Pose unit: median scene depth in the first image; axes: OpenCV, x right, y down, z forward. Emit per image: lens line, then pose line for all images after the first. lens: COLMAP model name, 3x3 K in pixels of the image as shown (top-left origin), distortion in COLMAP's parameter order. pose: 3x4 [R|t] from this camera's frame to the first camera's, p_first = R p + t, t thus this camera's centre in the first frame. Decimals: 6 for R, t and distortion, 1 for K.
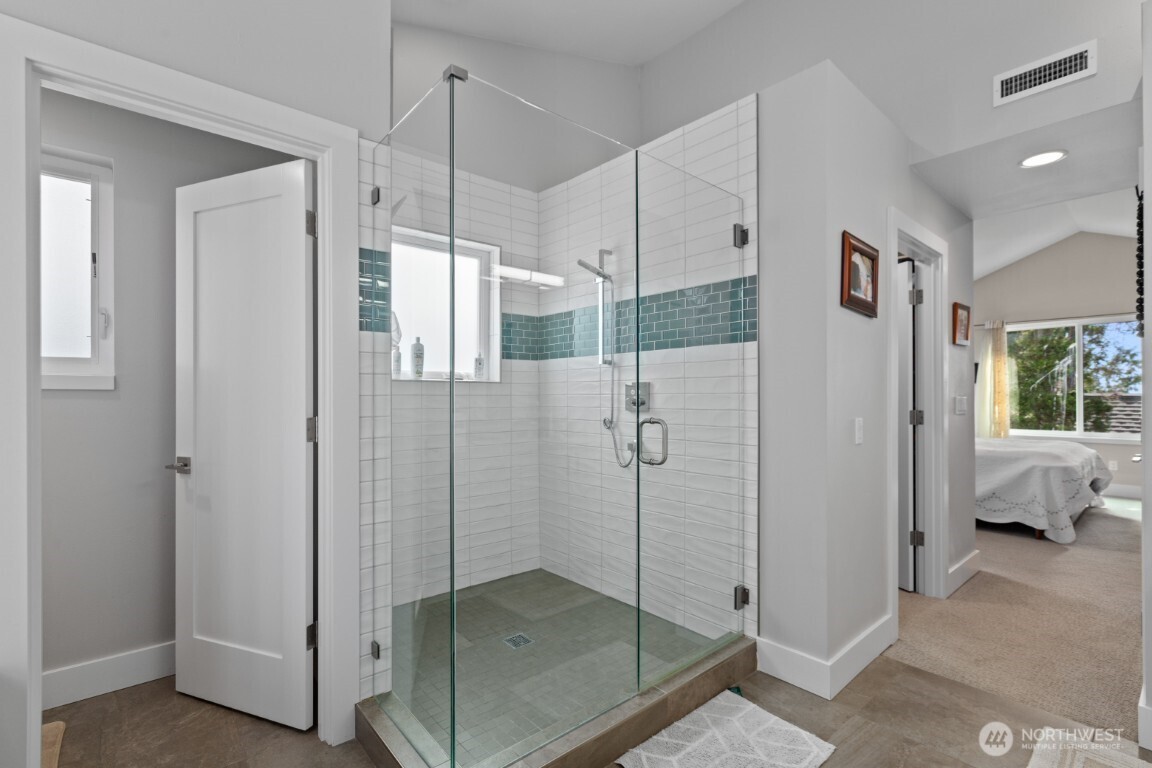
lens RADIAL K [[525.3, 0, 570.7], [0, 525.3, 391.7], [0, 0, 1]] dist [-0.002957, -0.000113]
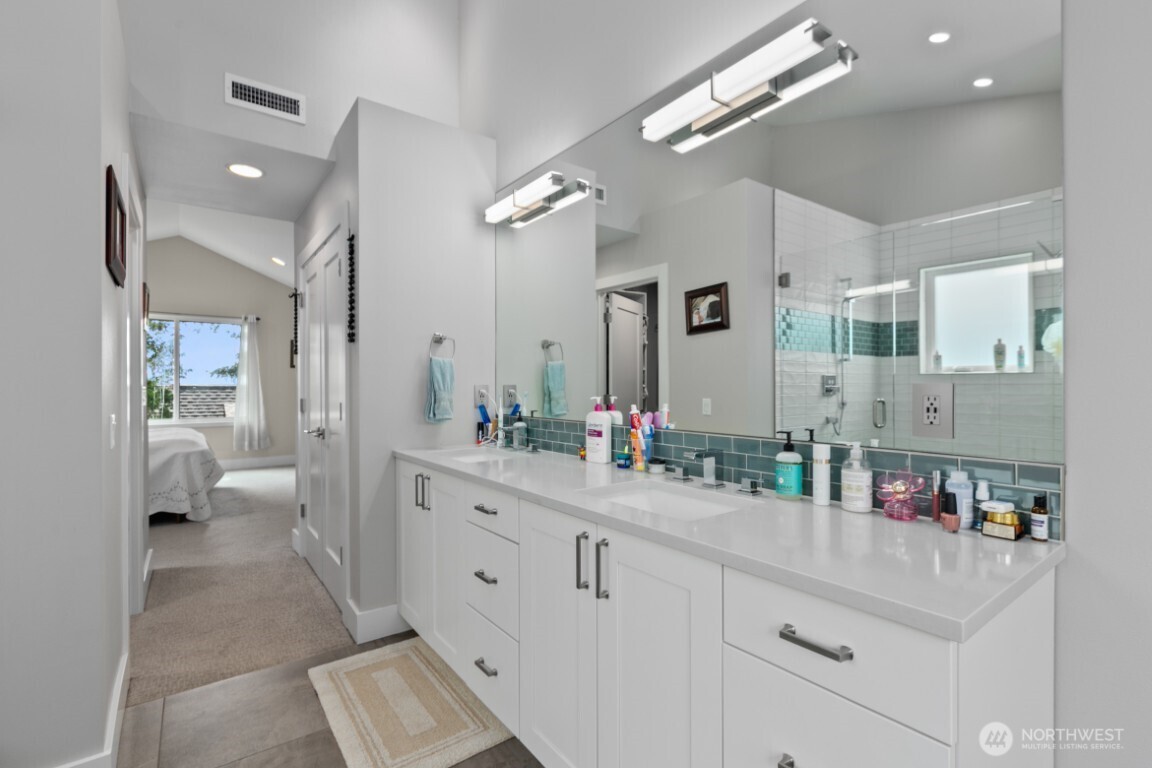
lens RADIAL K [[525.3, 0, 571.4], [0, 525.3, 383.3], [0, 0, 1]] dist [-0.002957, -0.000113]
pose [[0.052968, 0.003184, 0.998591, -0.130672], [-0.006631, 0.999974, -0.002836, 0.001015], [-0.998574, -0.006471, 0.052988, 0.203954]]
